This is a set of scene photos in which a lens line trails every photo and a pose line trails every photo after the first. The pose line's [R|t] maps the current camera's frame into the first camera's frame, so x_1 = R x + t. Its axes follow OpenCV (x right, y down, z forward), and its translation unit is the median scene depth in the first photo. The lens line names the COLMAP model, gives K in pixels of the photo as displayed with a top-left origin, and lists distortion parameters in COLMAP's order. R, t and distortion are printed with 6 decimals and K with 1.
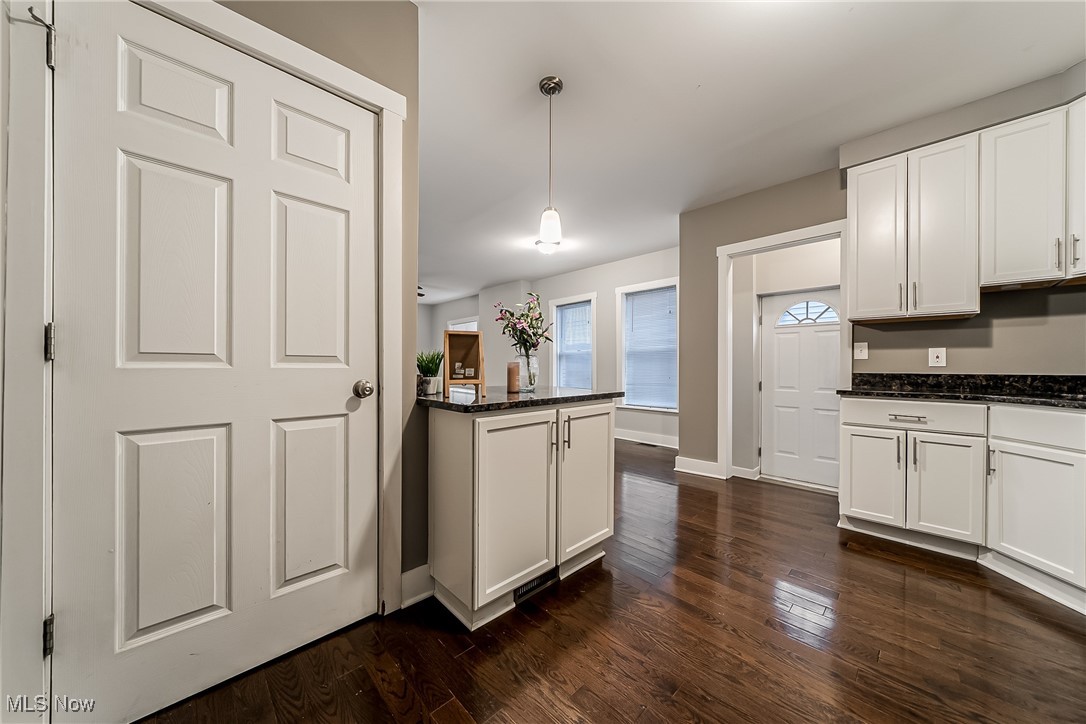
lens RADIAL K [[370.4, 0, 544.3], [0, 370.4, 365.8], [0, 0, 1]] dist [-0.001204, -0.000153]
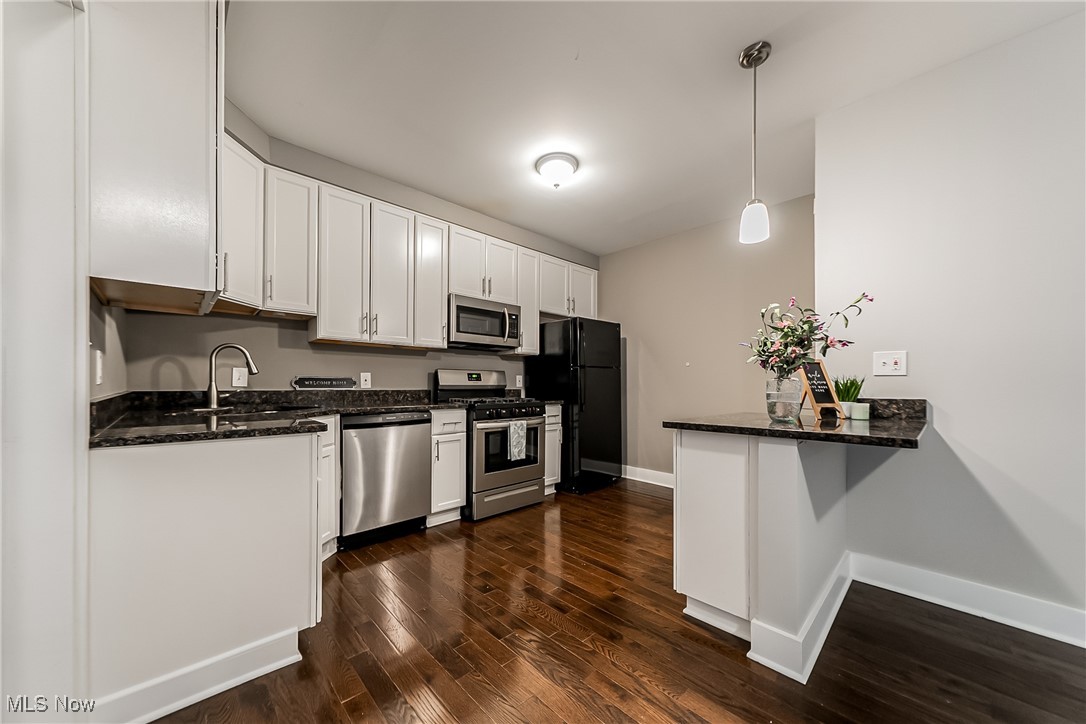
lens RADIAL K [[383.4, 0, 529.2], [0, 383.4, 382.1], [0, 0, 1]] dist [-0.000420, -0.000032]
pose [[-0.999156, -0.012614, 0.039100, 0.416657], [-0.012833, 0.999903, -0.005359, -0.007038], [-0.039029, -0.005856, -0.999221, 1.613972]]
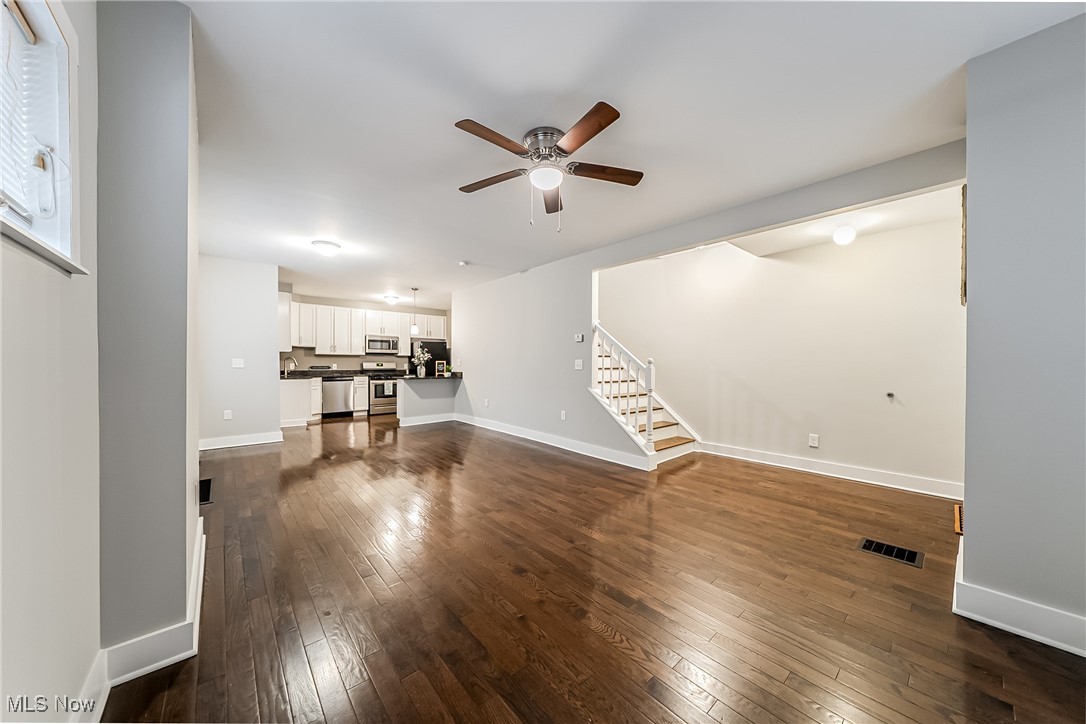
lens RADIAL K [[370.4, 0, 544.3], [0, 370.4, 365.8], [0, 0, 1]] dist [-0.001204, -0.000153]
pose [[-0.998214, -0.010248, 0.058851, -1.209609], [-0.010029, 0.999942, 0.004019, -0.056067], [-0.058889, 0.003422, -0.998259, 3.788825]]
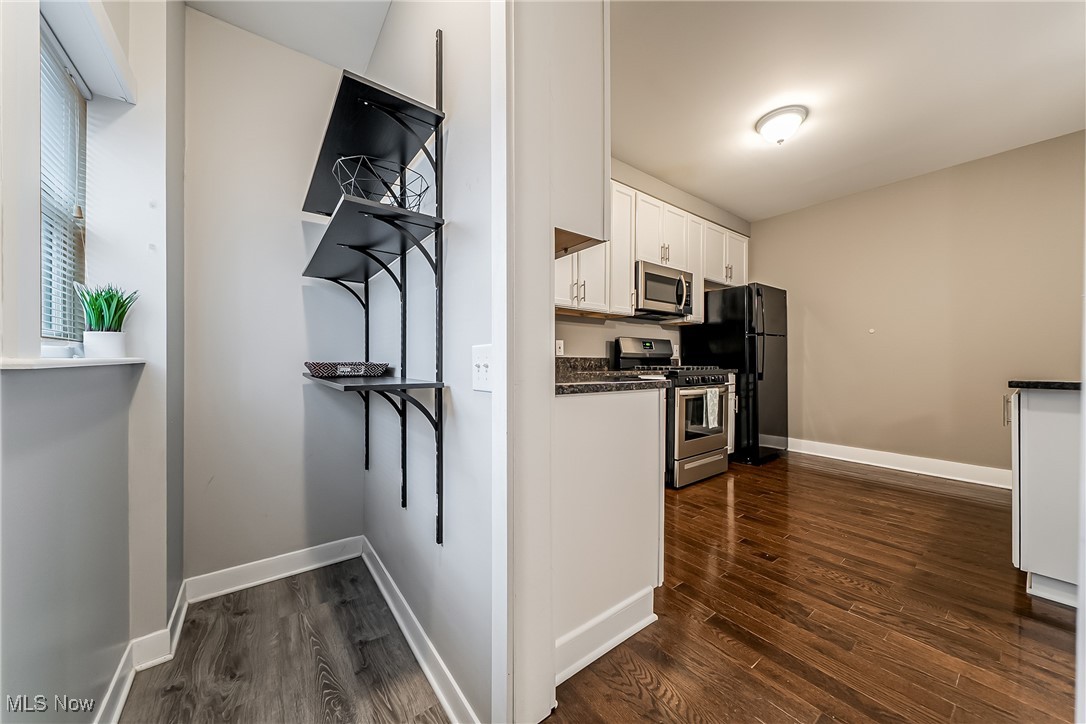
lens RADIAL K [[372.9, 0, 546.7], [0, 372.9, 361.7], [0, 0, 1]] dist [0.000500, 0.000067]
pose [[-0.991884, -0.011097, 0.126664, 0.903184], [-0.011117, 0.999938, 0.000551, 0.035631], [-0.126662, -0.000861, -0.991946, 1.620063]]
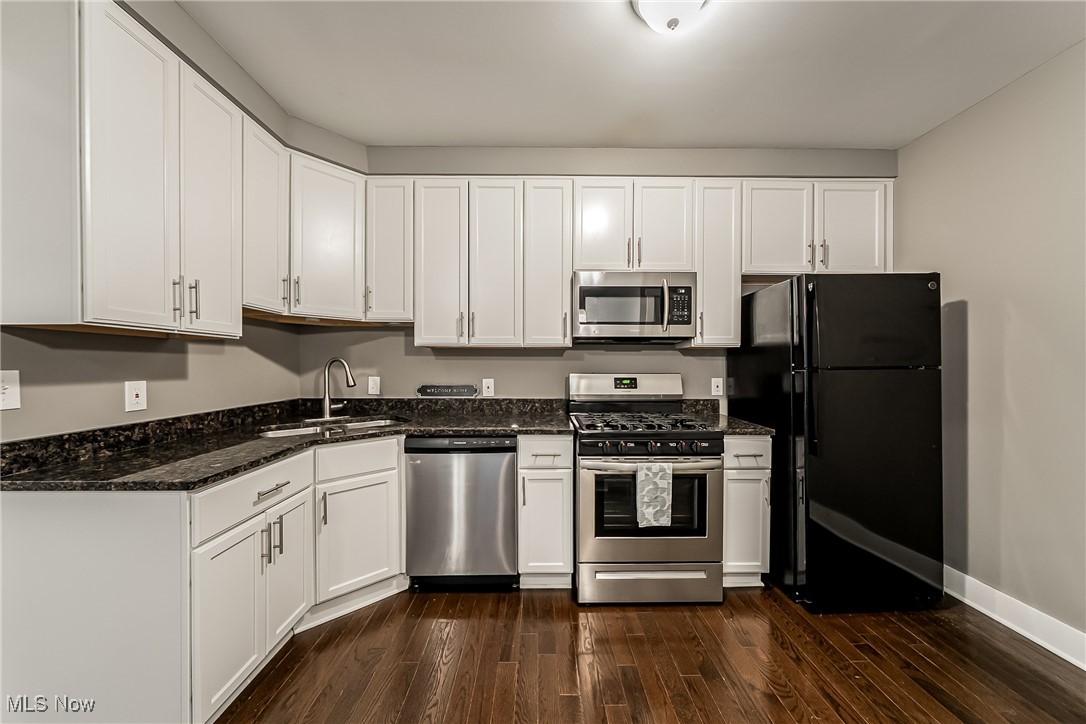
lens RADIAL K [[370.4, 0, 544.3], [0, 370.4, 365.8], [0, 0, 1]] dist [-0.001204, -0.000153]
pose [[-0.721912, -0.012061, 0.691880, 0.137230], [-0.008041, 0.999927, 0.009041, -0.088820], [-0.691938, 0.000964, -0.721956, 1.017541]]
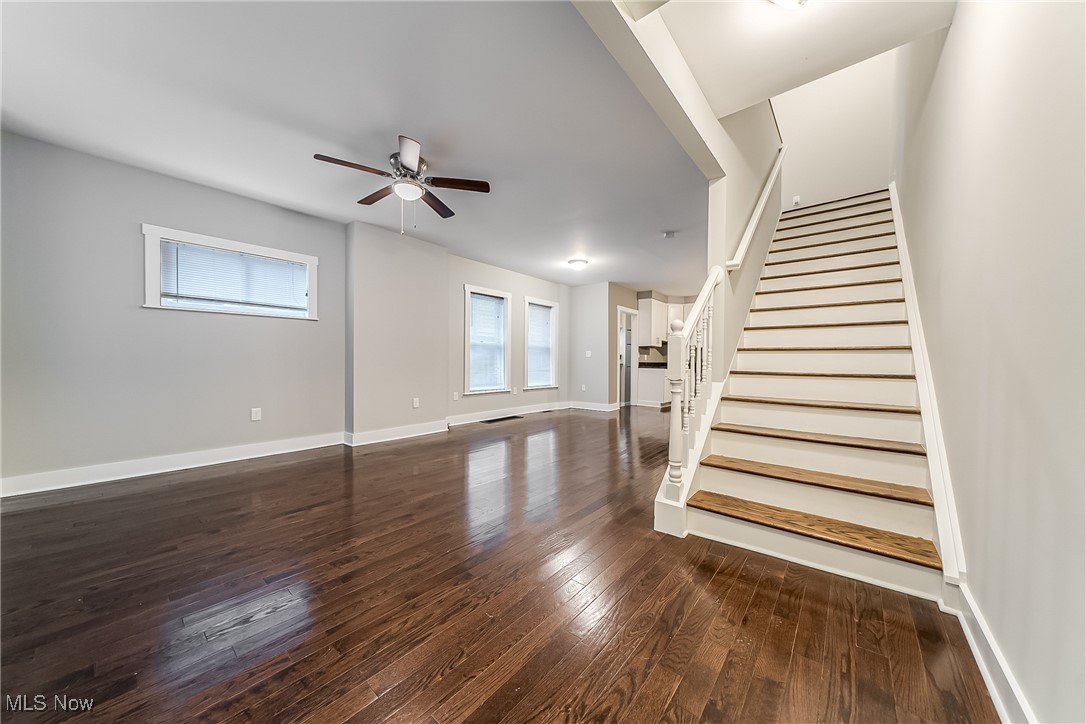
lens RADIAL K [[370.4, 0, 544.3], [0, 370.4, 365.8], [0, 0, 1]] dist [-0.001204, -0.000153]
pose [[-0.105242, -0.022502, 0.994192, -2.476963], [-0.016658, 0.999644, 0.020862, -0.000977], [-0.994307, -0.014366, -0.105579, 2.447609]]
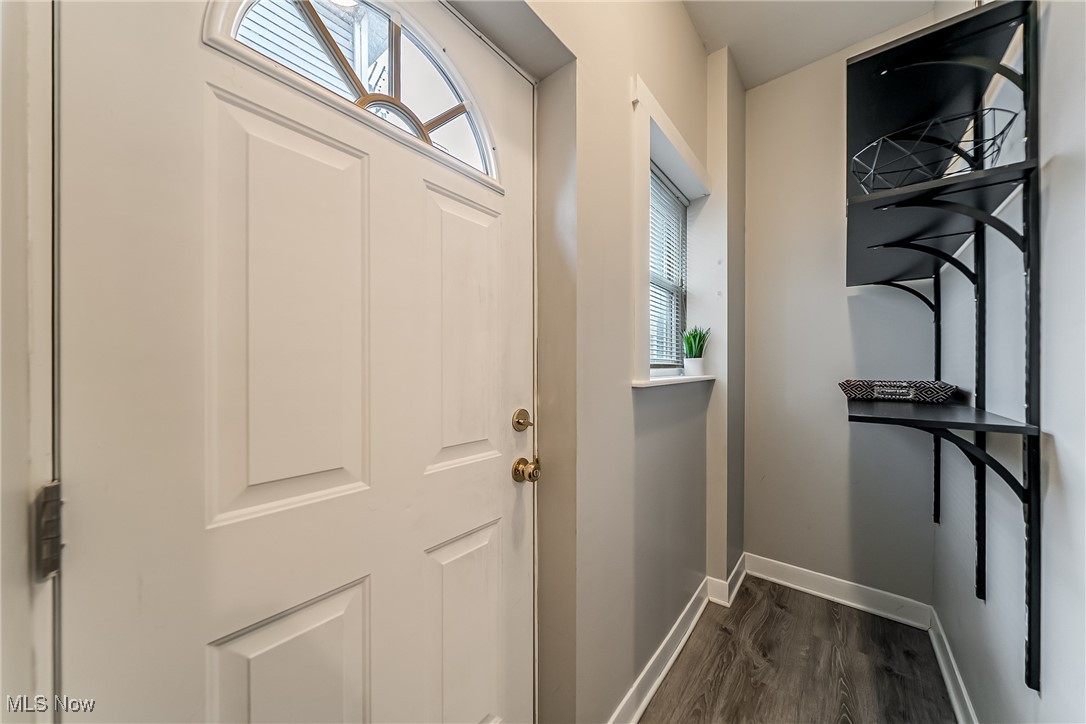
lens RADIAL K [[372.4, 0, 540.1], [0, 372.4, 370.0], [0, 0, 1]] dist [0.000835, 0.000057]
pose [[-0.103200, -0.011553, 0.994594, 0.843854], [-0.004370, 0.999928, 0.011162, 0.017277], [-0.994651, -0.003194, -0.103243, 1.576233]]
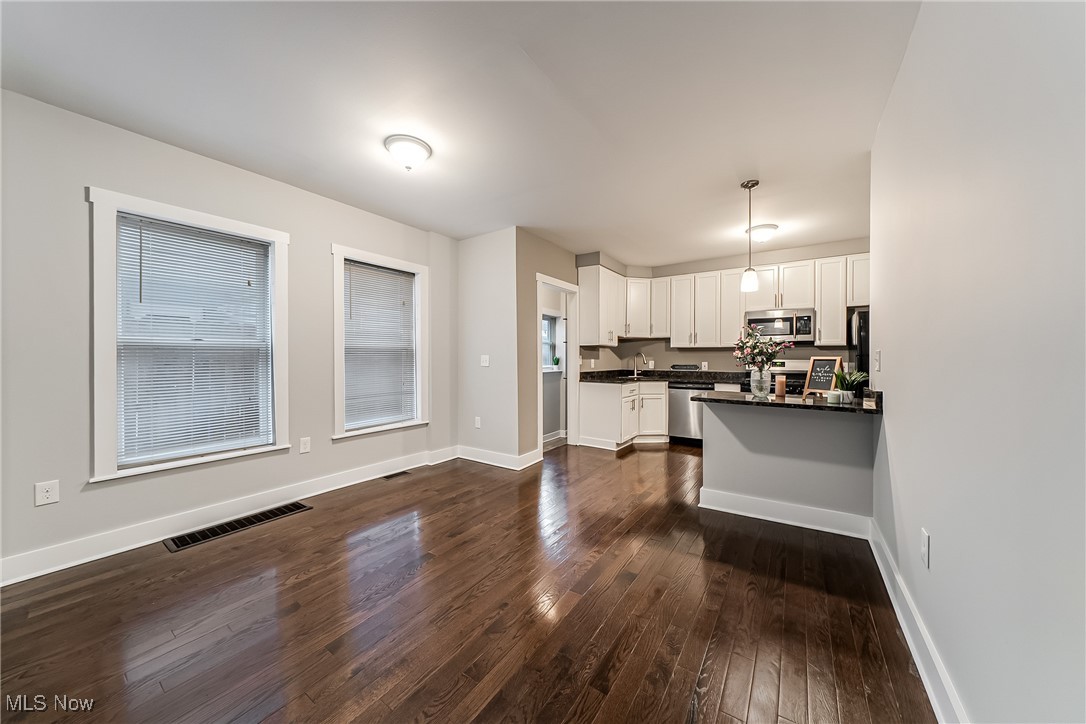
lens RADIAL K [[375.5, 0, 543.0], [0, 375.5, 362.0], [0, 0, 1]] dist [-0.001656, -0.000150]
pose [[-0.192126, -0.017465, 0.981215, -1.103473], [-0.007467, 0.999839, 0.016334, -0.070110], [-0.981342, -0.004189, -0.192225, 1.790722]]
